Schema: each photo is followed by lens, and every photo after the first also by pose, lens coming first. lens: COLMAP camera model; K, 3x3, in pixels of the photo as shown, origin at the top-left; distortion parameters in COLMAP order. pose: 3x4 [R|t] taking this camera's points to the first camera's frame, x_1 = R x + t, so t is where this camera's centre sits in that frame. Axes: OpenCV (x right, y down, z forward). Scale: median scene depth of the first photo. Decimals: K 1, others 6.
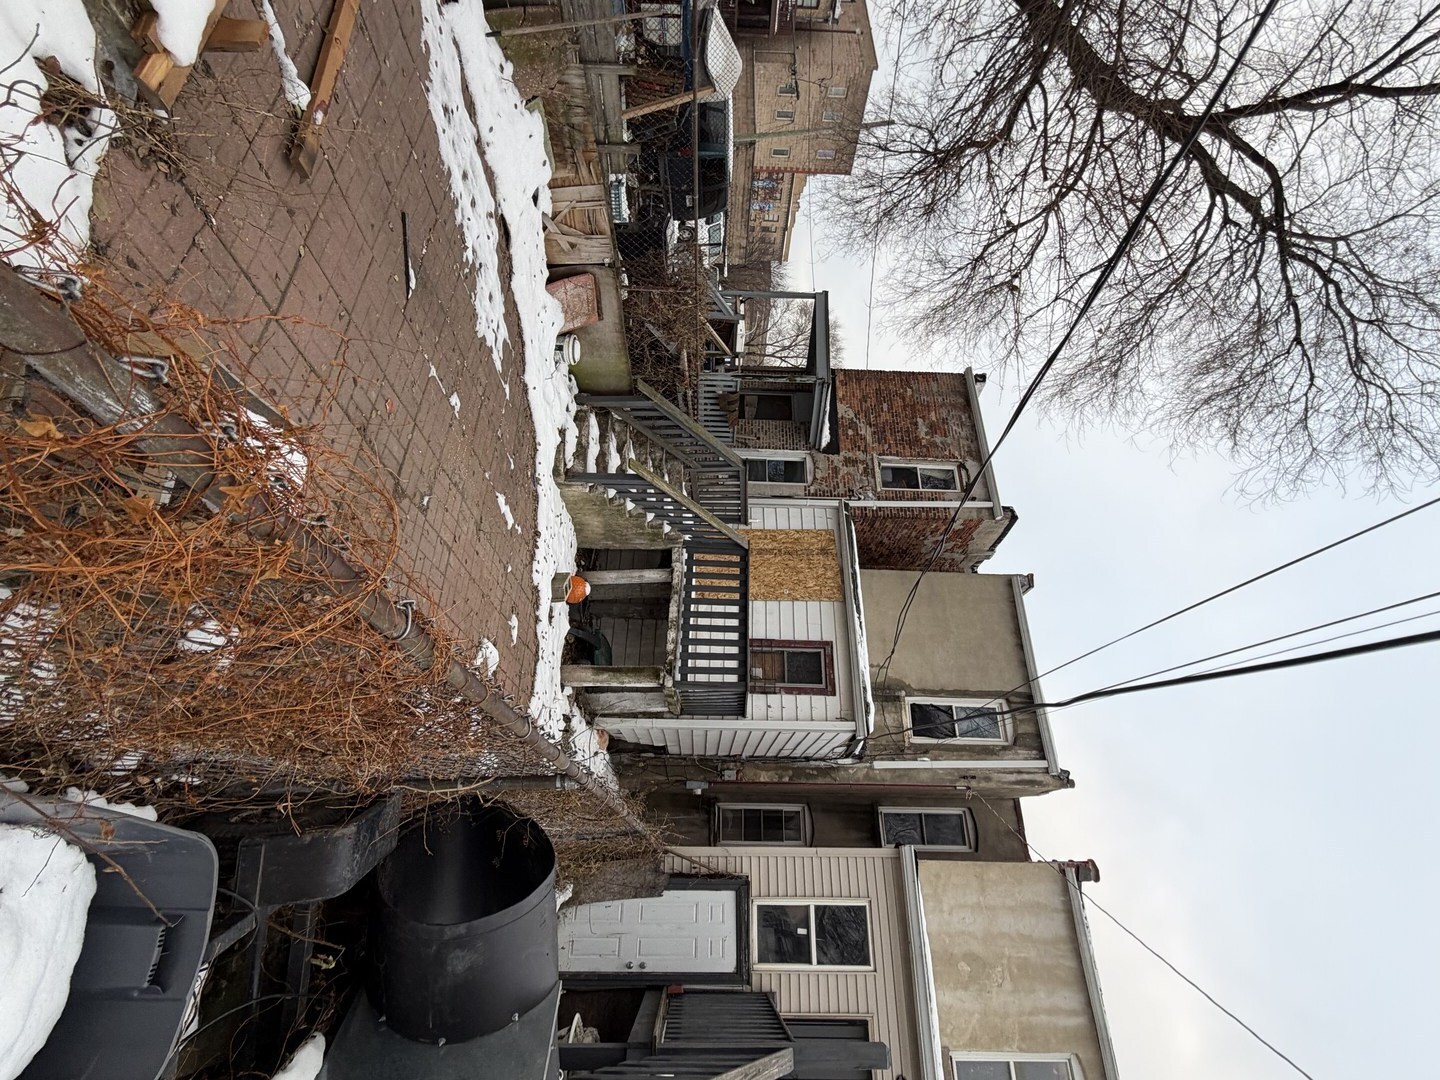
lens RADIAL K [[640.1, 0, 720.0], [0, 640.1, 540.0], [0, 0, 1]] dist [-0.001749, -0.000259]
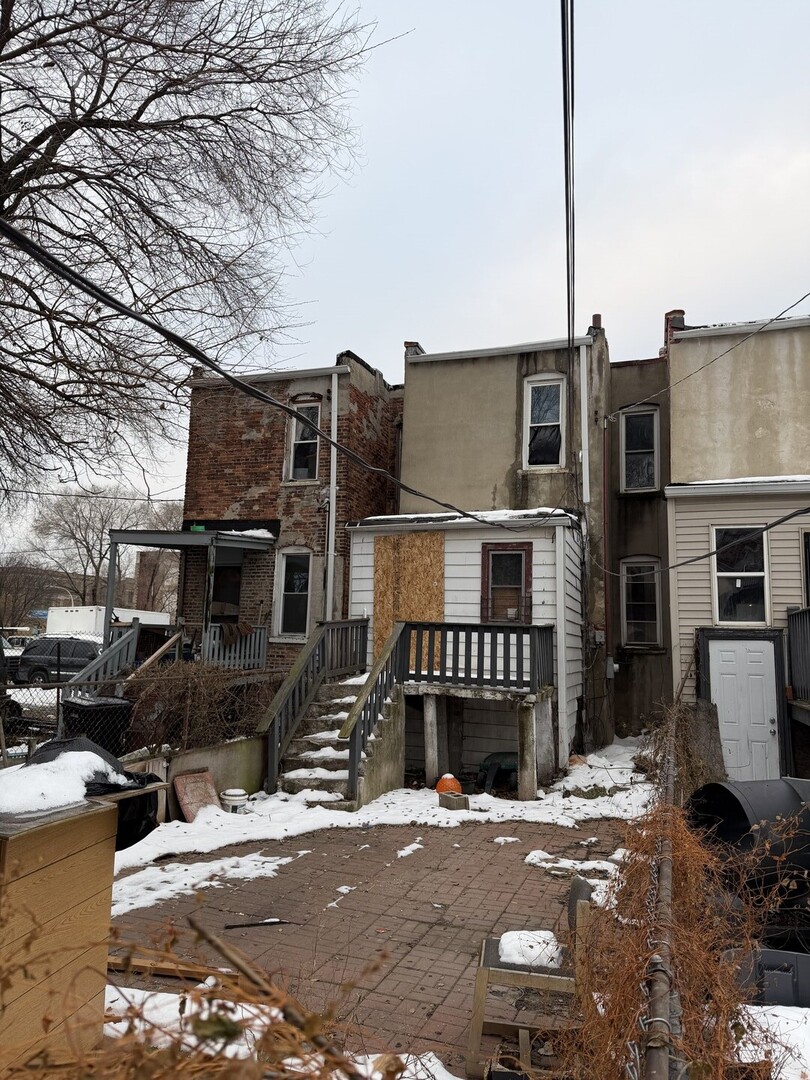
lens RADIAL K [[742.8, 0, 405.0], [0, 742.8, 540.0], [0, 0, 1]] dist [0.156089, -0.306717]
pose [[0.003837, -0.993296, 0.115532, 0.037711], [0.989984, 0.020078, 0.139741, -0.166939], [-0.141124, 0.113839, 0.983425, -0.254188]]
